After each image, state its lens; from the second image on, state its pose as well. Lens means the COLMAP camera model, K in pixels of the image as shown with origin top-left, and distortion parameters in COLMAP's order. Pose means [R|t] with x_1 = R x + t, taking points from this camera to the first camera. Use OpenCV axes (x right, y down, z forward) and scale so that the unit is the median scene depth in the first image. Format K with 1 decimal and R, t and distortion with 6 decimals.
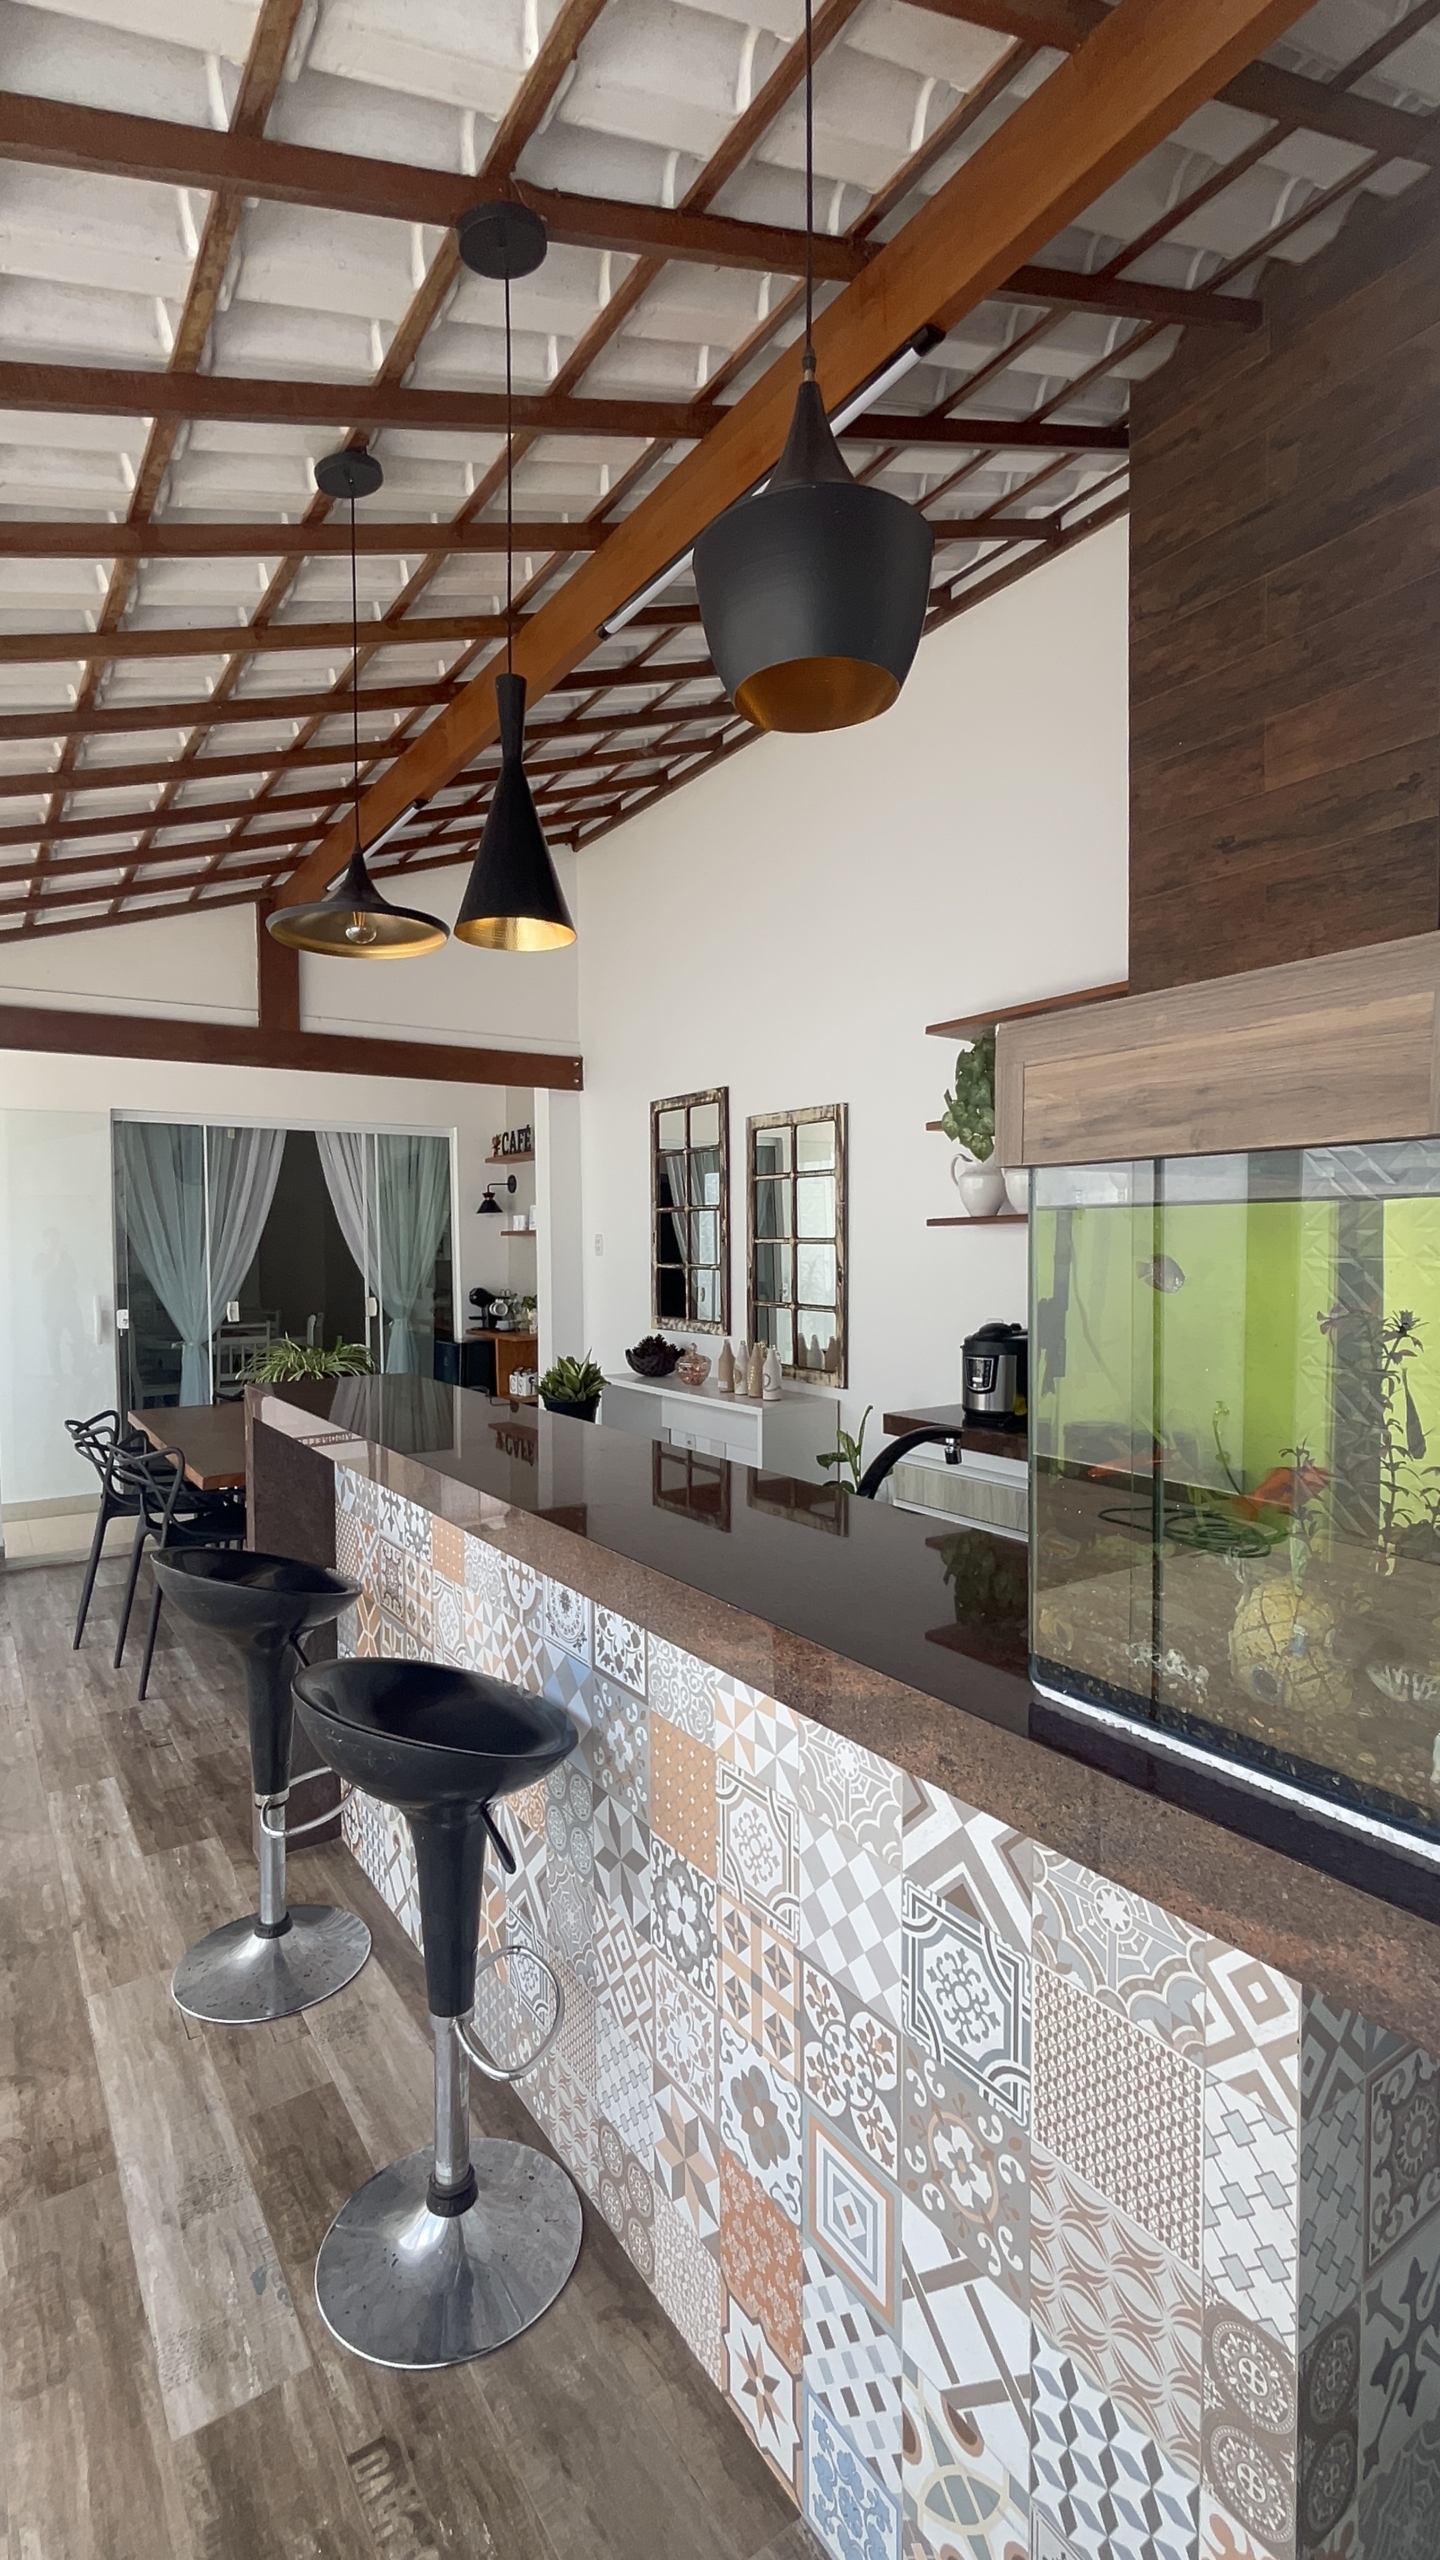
lens RADIAL K [[1143.7, 0, 724.9], [0, 1143.7, 1280.2], [0, 0, 1]] dist [-0.002495, 0.000592]
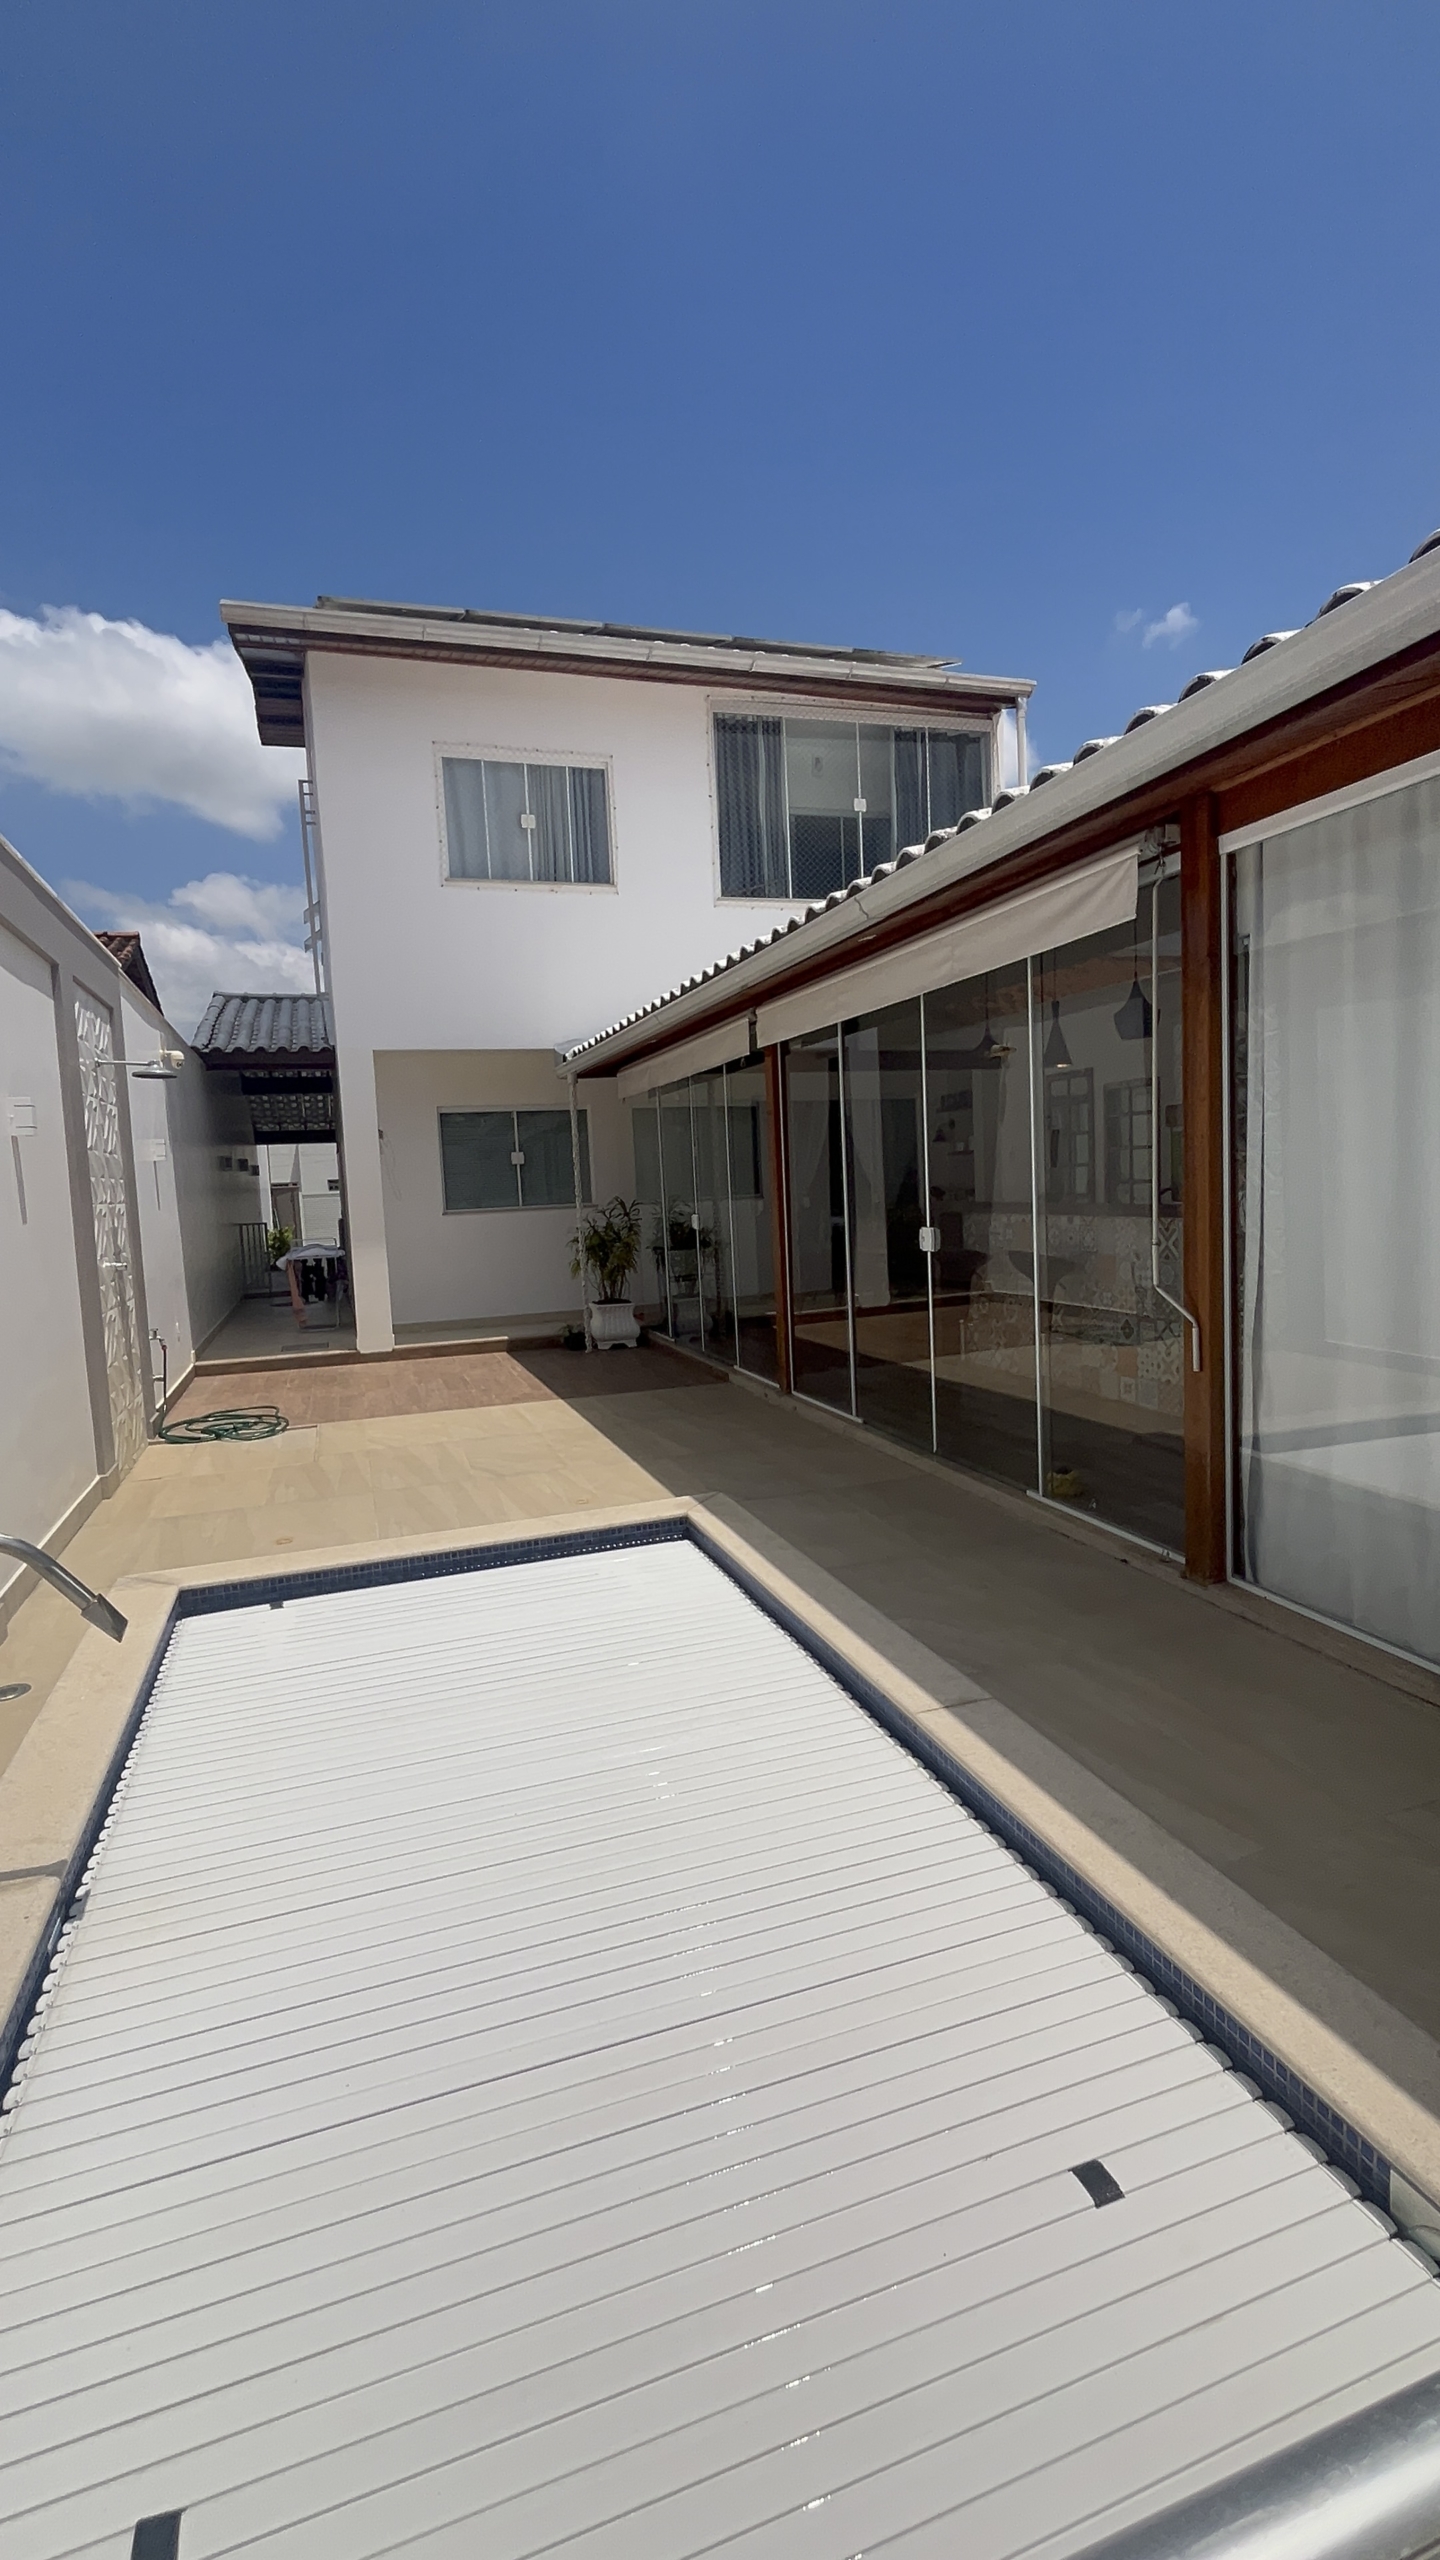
lens RADIAL K [[1143.7, 0, 724.9], [0, 1143.7, 1280.2], [0, 0, 1]] dist [-0.002495, 0.000592]
pose [[0.960750, -0.012093, -0.277151, -0.050010], [0.028061, 0.998162, 0.053720, 0.048686], [0.275991, -0.059388, 0.959324, -0.773508]]
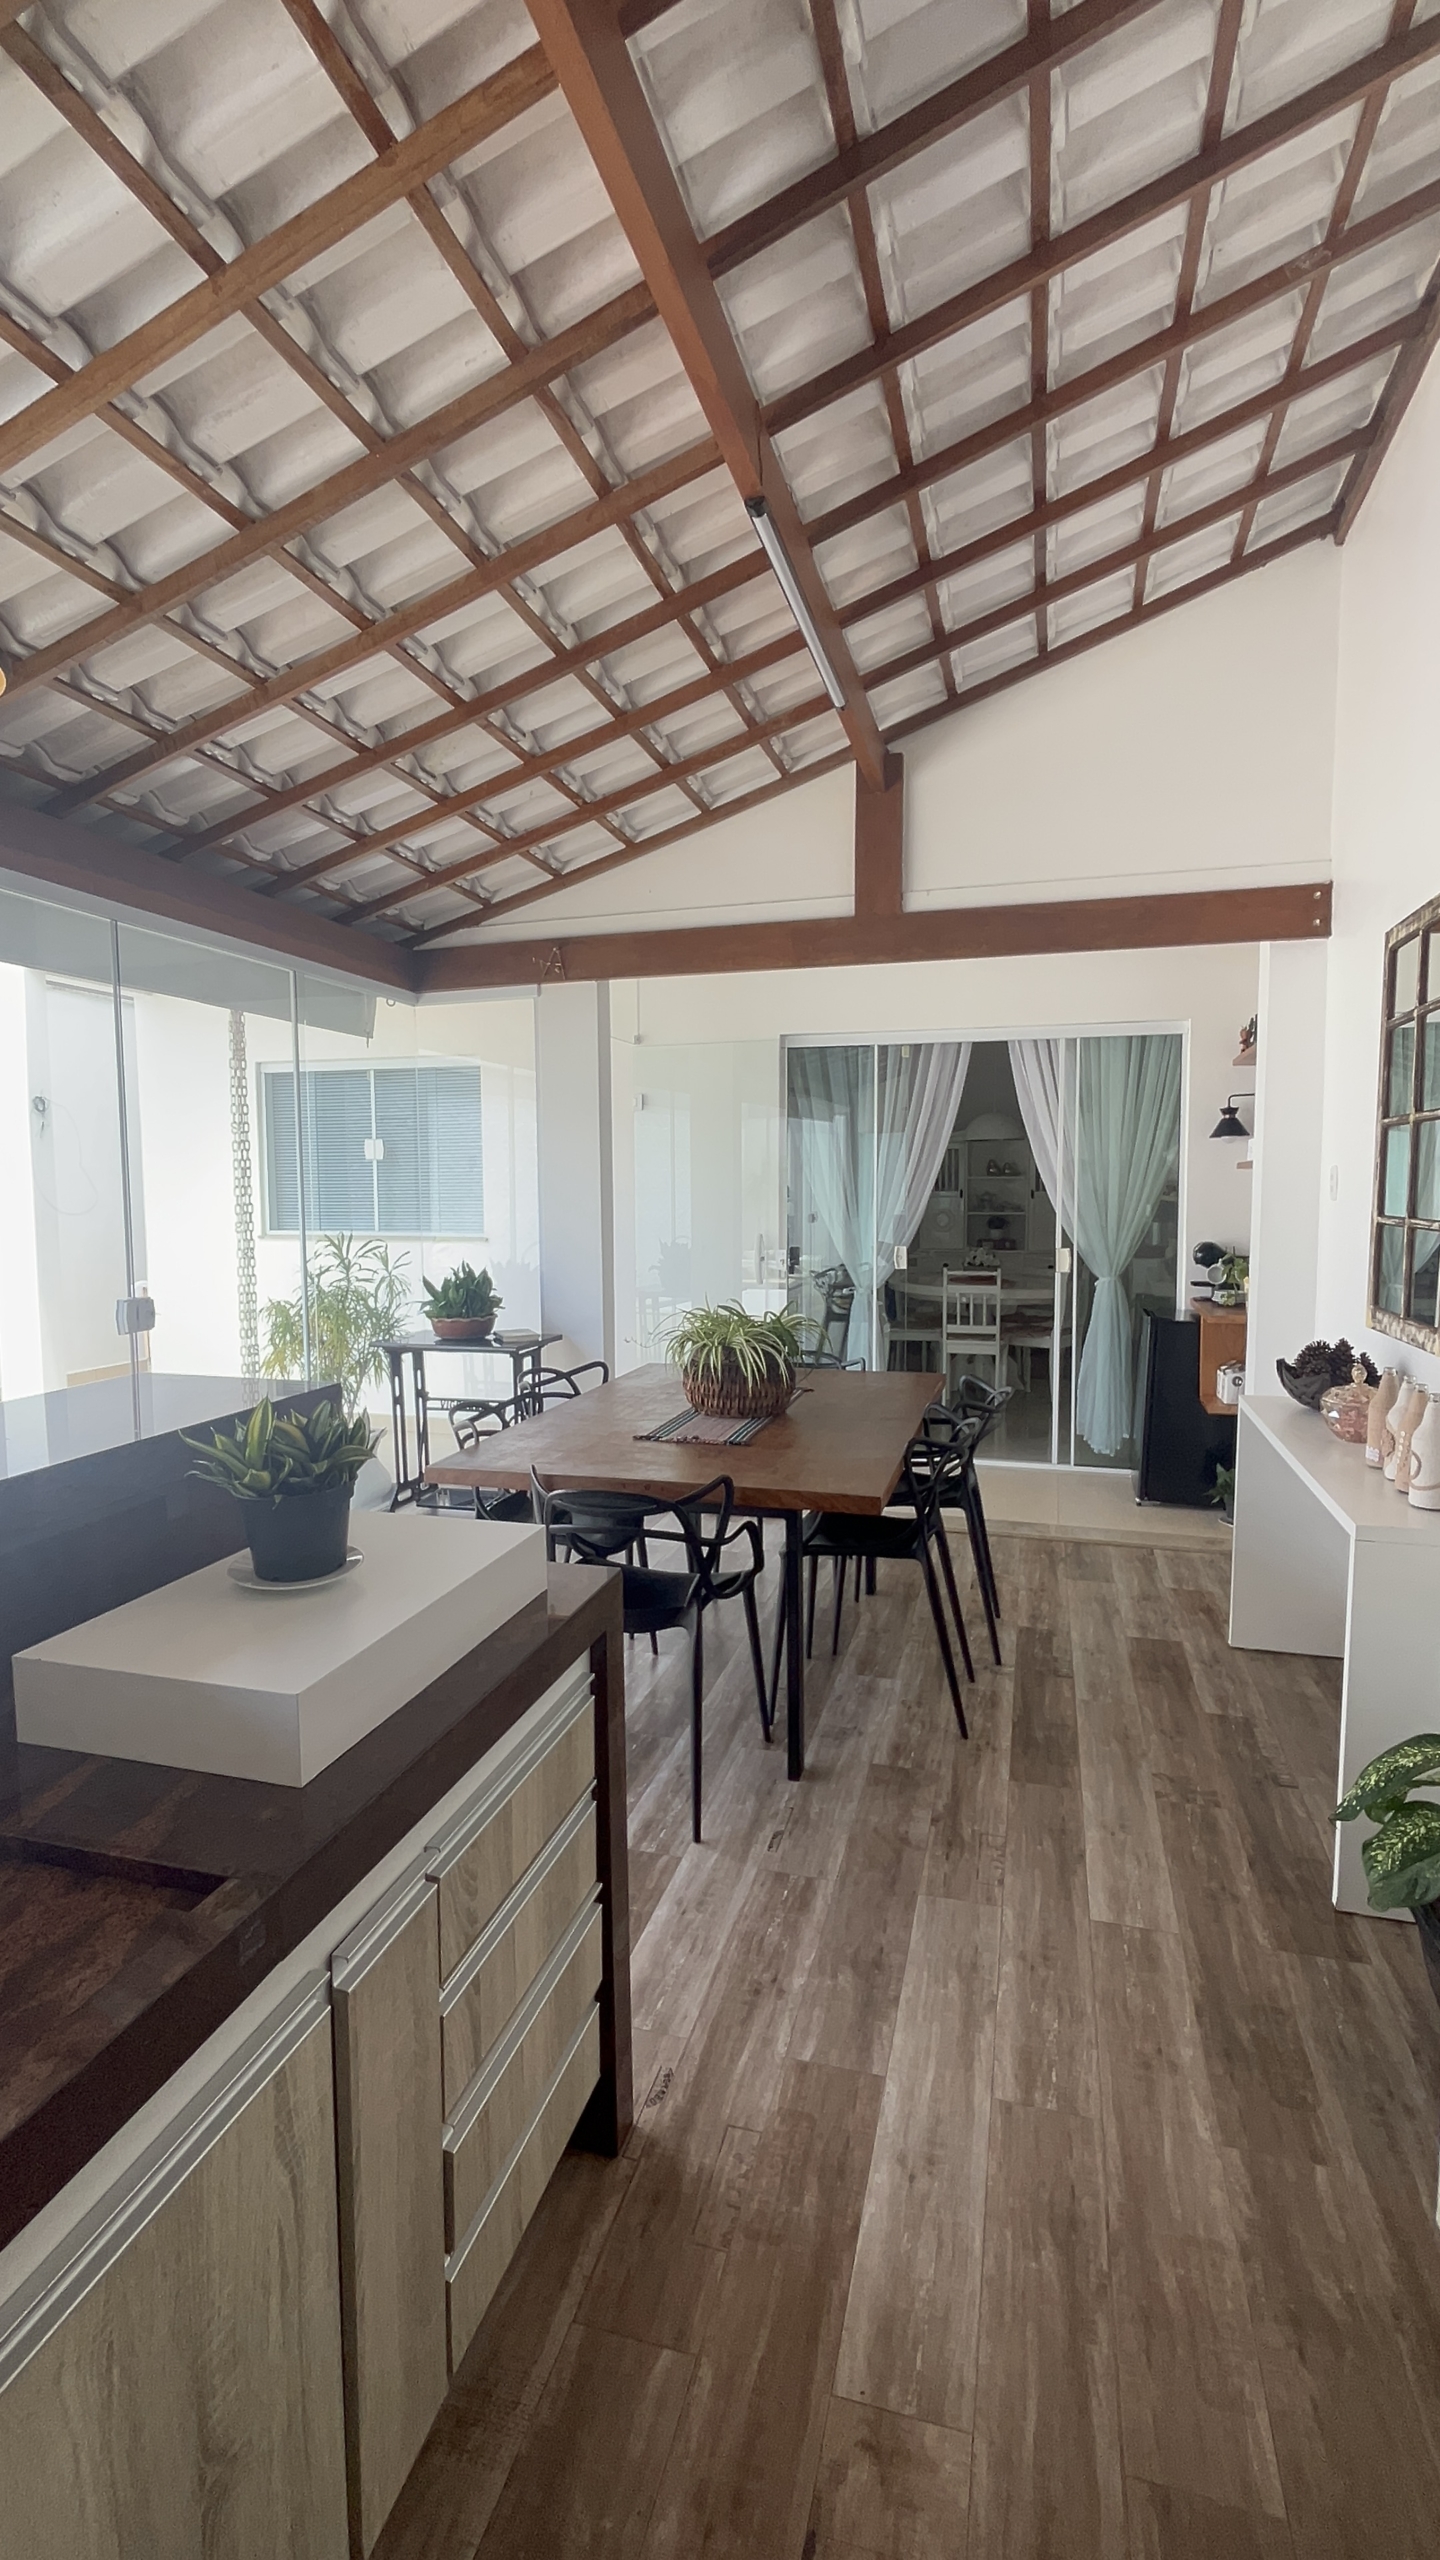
lens RADIAL K [[1143.7, 0, 724.9], [0, 1143.7, 1280.2], [0, 0, 1]] dist [-0.002495, 0.000592]
pose [[0.639450, 0.068933, -0.765736, 0.156140], [-0.027693, 0.997391, 0.066661, -0.009519], [0.768334, -0.021421, 0.639691, 0.334397]]
